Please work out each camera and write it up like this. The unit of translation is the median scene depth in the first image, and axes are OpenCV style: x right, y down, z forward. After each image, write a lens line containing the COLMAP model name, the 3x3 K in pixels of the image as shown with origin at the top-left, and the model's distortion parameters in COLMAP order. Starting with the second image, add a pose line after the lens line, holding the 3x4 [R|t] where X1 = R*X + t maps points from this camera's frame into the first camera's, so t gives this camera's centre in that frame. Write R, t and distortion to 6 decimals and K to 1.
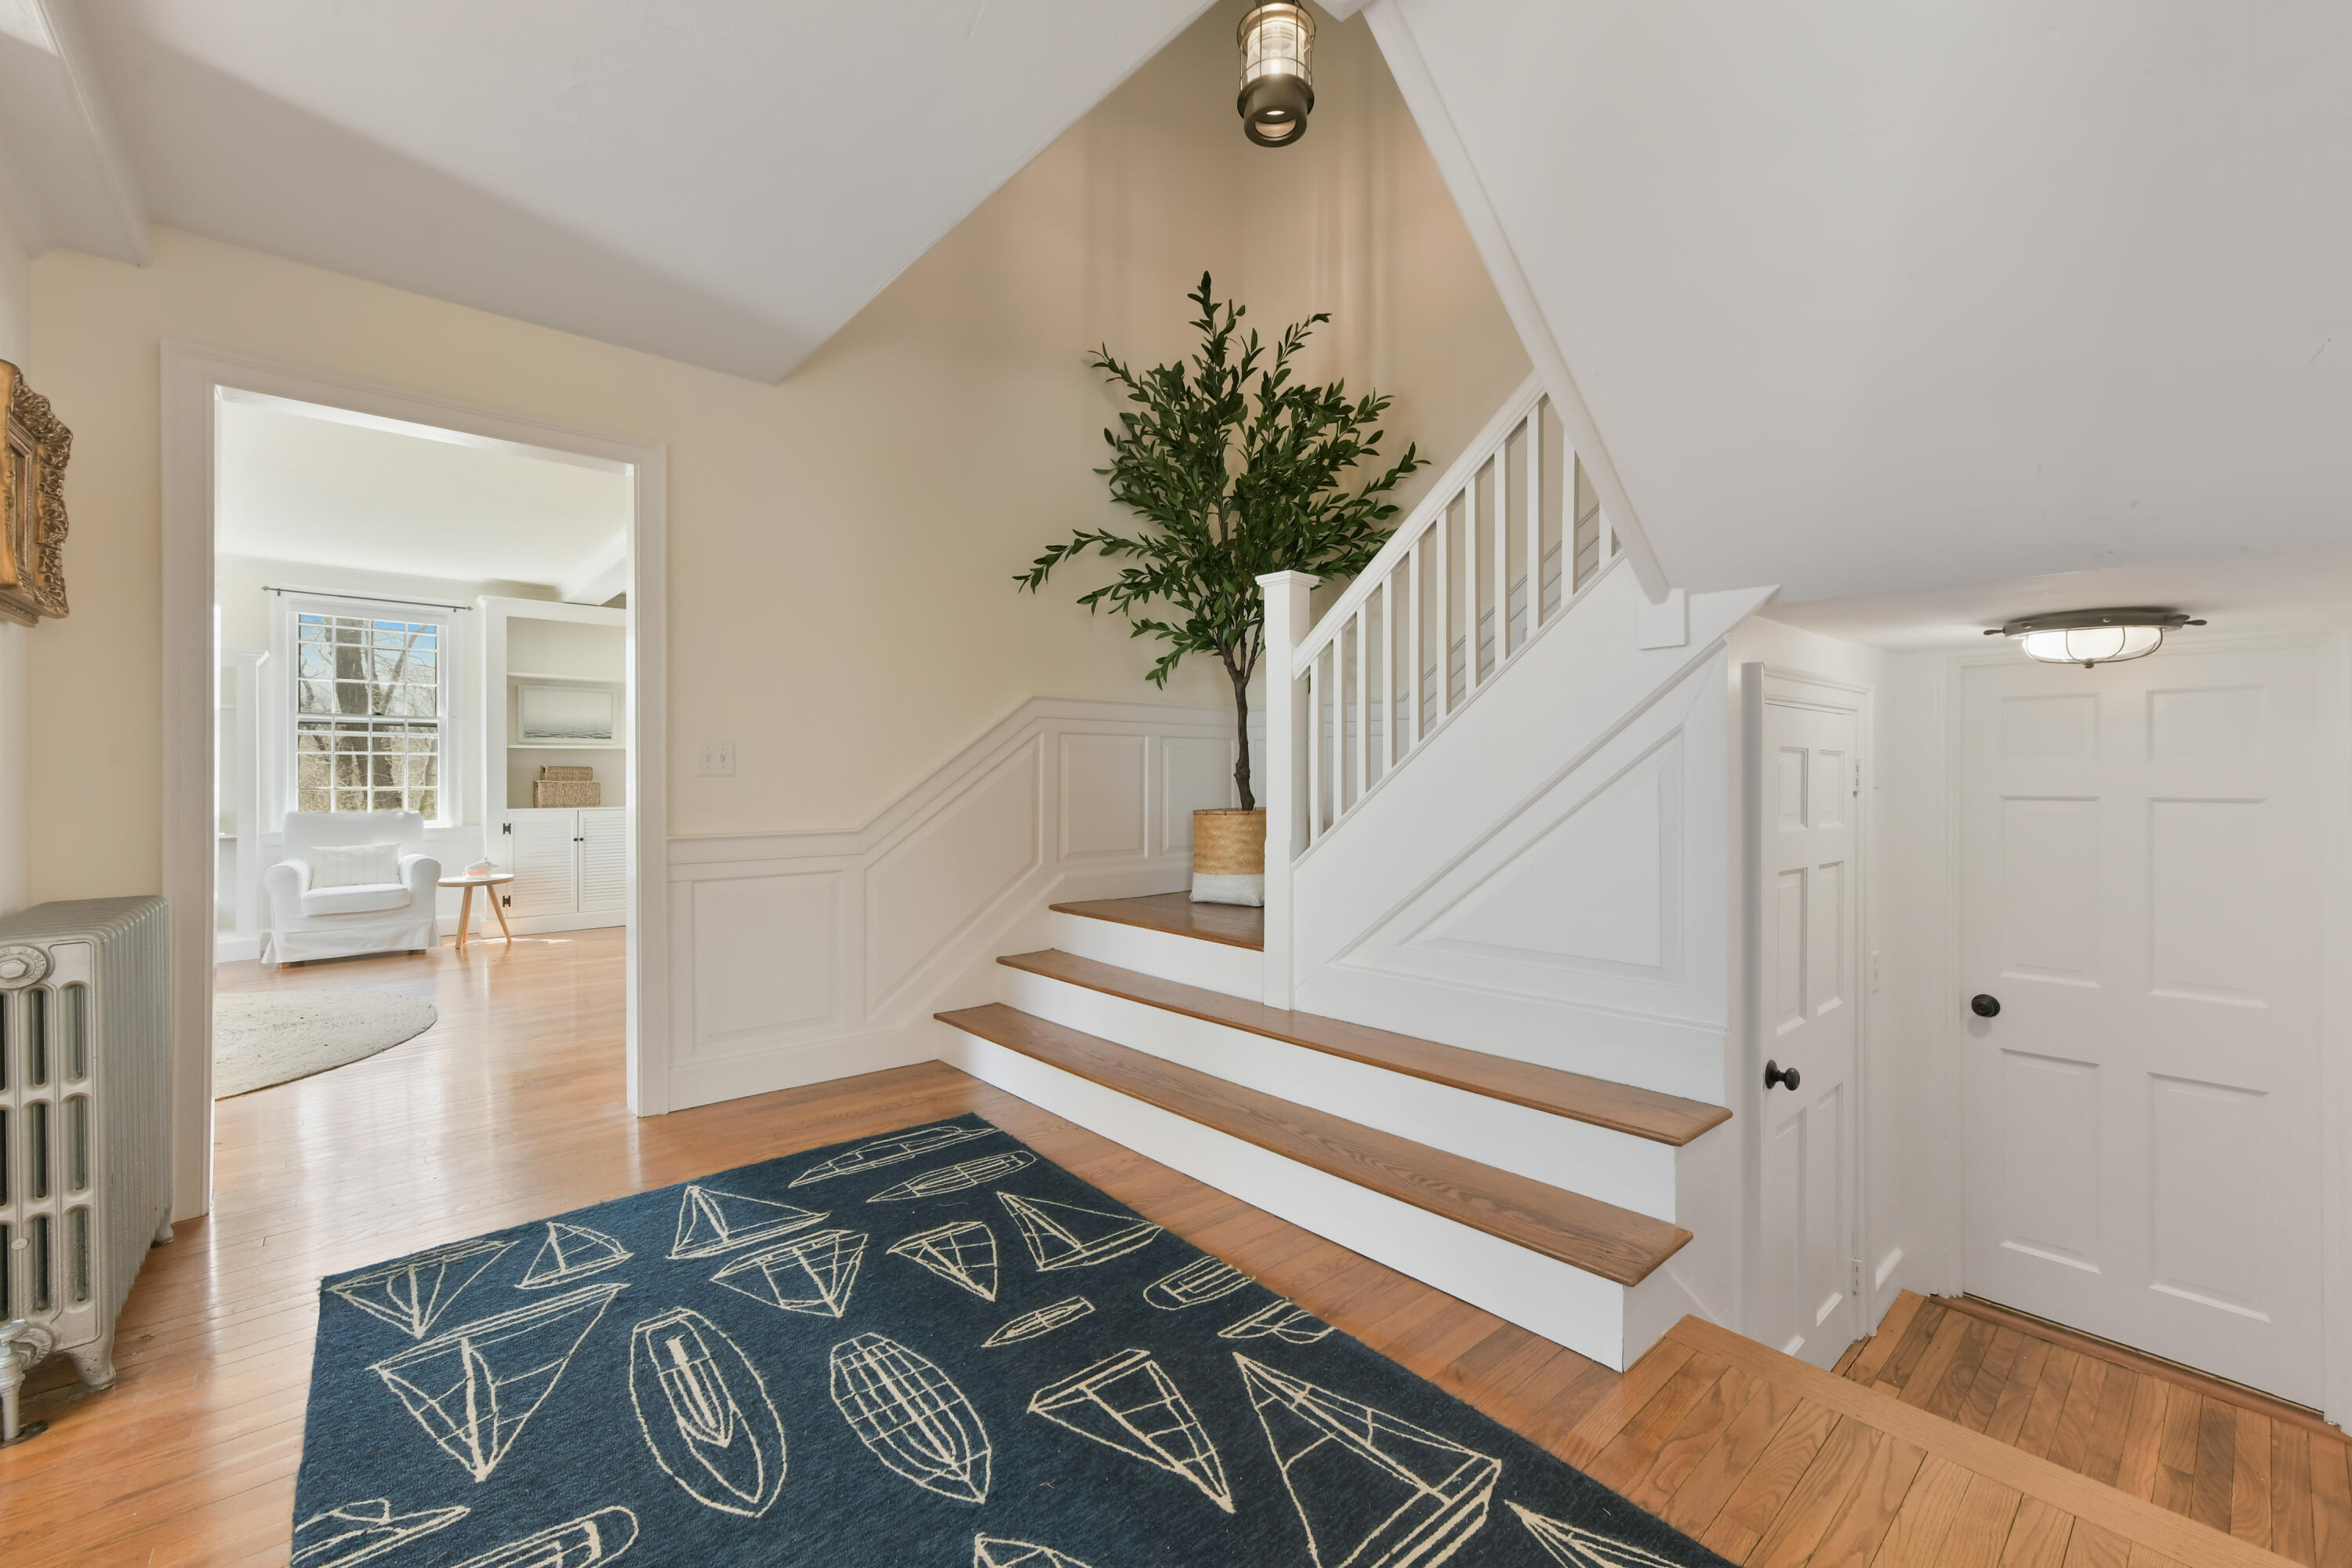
lens RADIAL K [[955.3, 0, 1190.2], [0, 955.3, 785.1], [0, 0, 1]] dist [-0.011342, 0.001788]
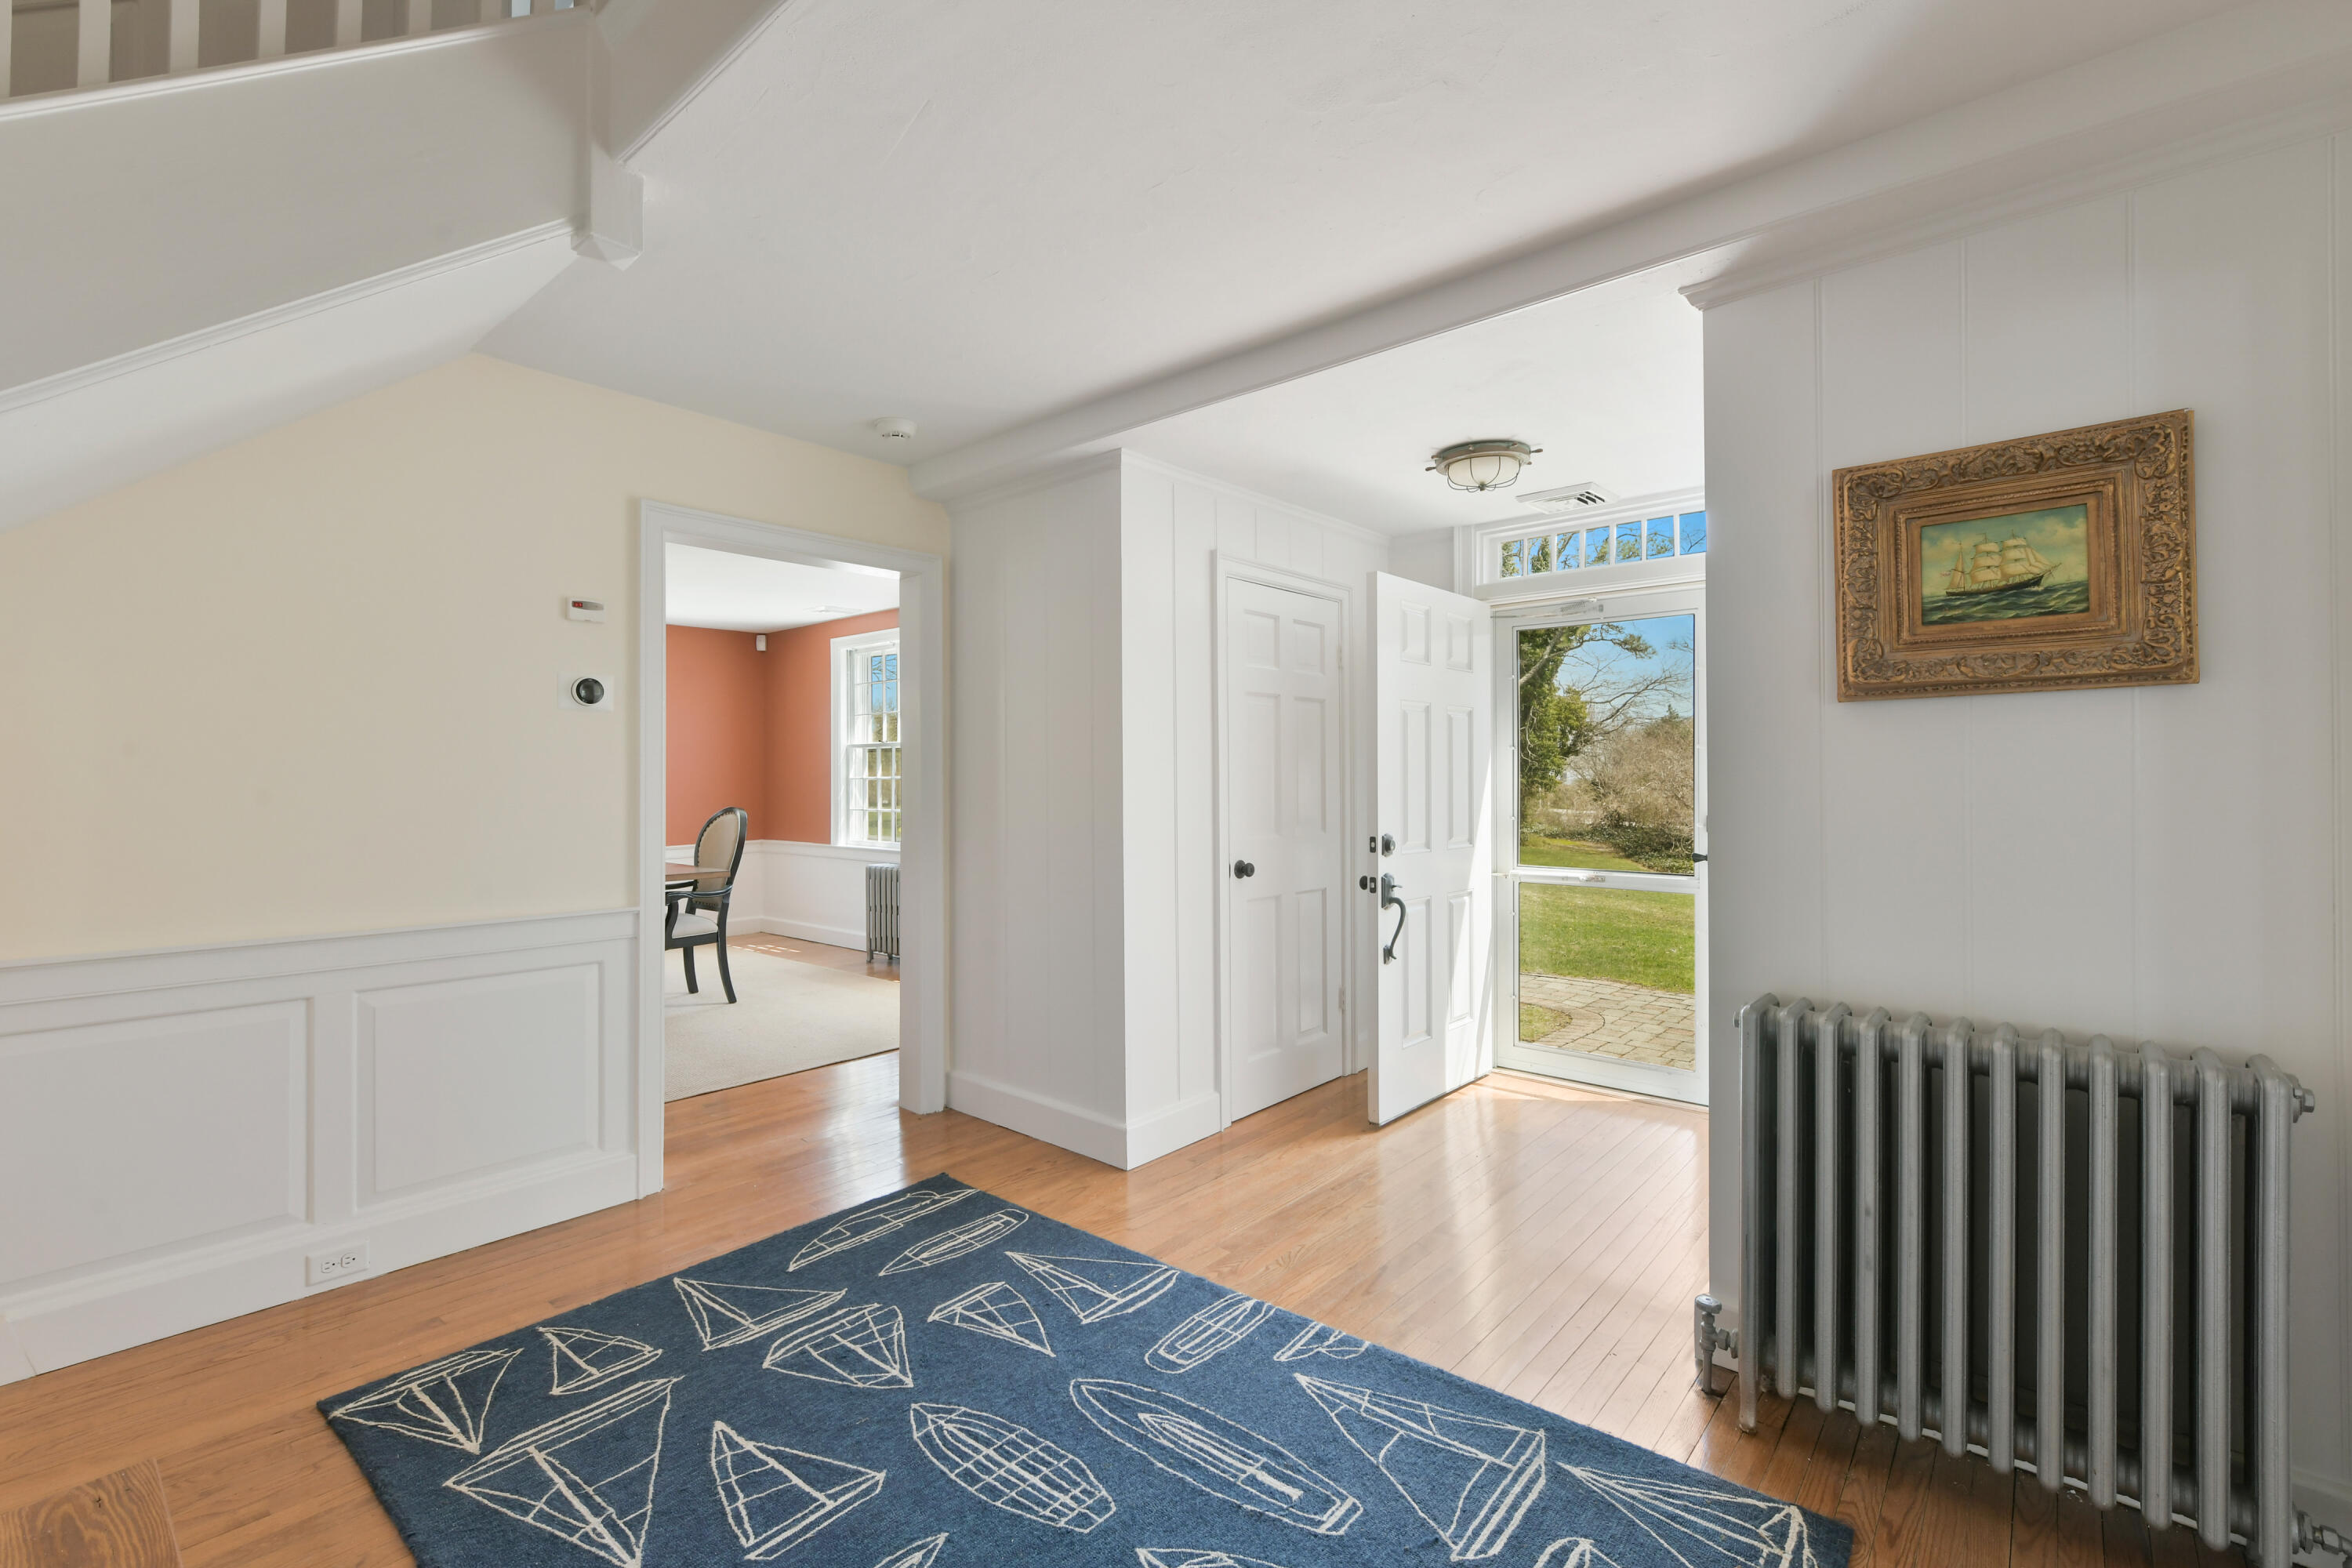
lens RADIAL K [[1017.1, 0, 1209.2], [0, 1017.1, 770.4], [0, 0, 1]] dist [-0.004861, -0.000393]
pose [[-0.978295, -0.003847, -0.207182, -0.265314], [-0.003848, 0.999993, -0.000402, -0.118592], [0.207182, 0.000404, -0.978302, 2.016148]]
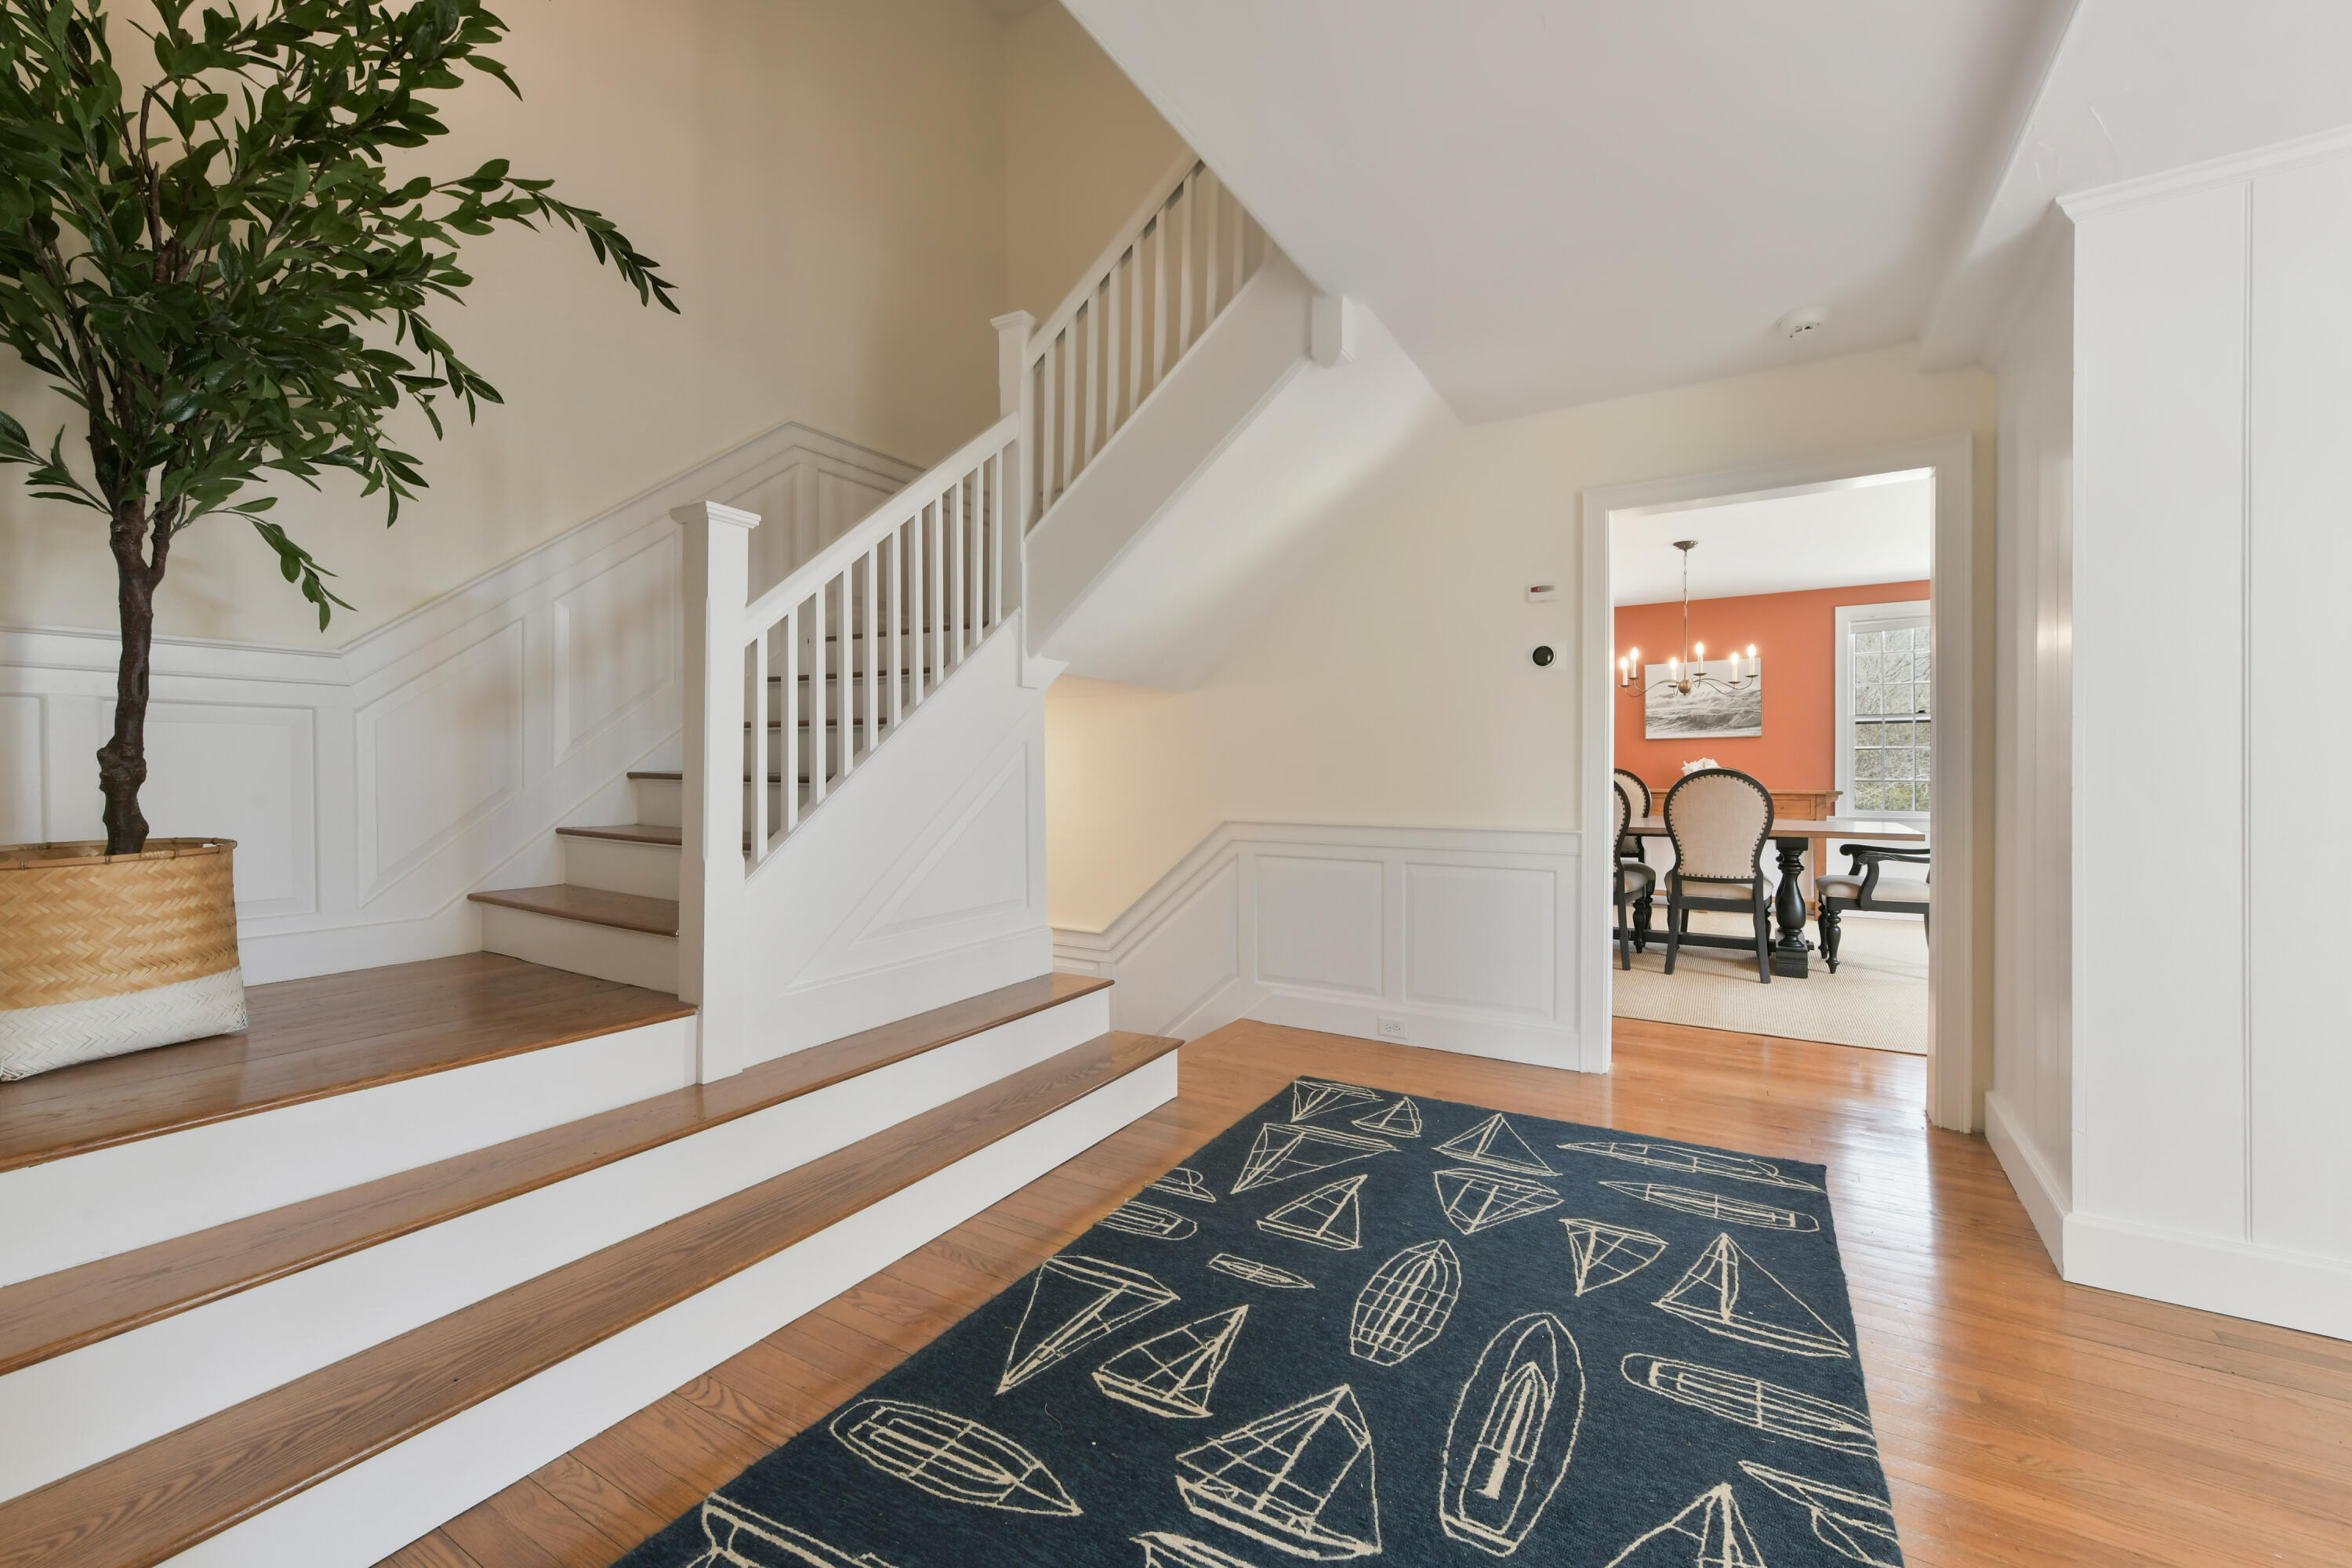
lens RADIAL K [[955.3, 0, 1175.5], [0, 955.3, 773.8], [0, 0, 1]] dist [-0.011342, 0.001788]
pose [[-0.341590, -0.005959, 0.939830, -1.238843], [0.009631, 0.999905, 0.009840, -0.025092], [-0.939800, 0.012413, -0.341500, 1.565670]]
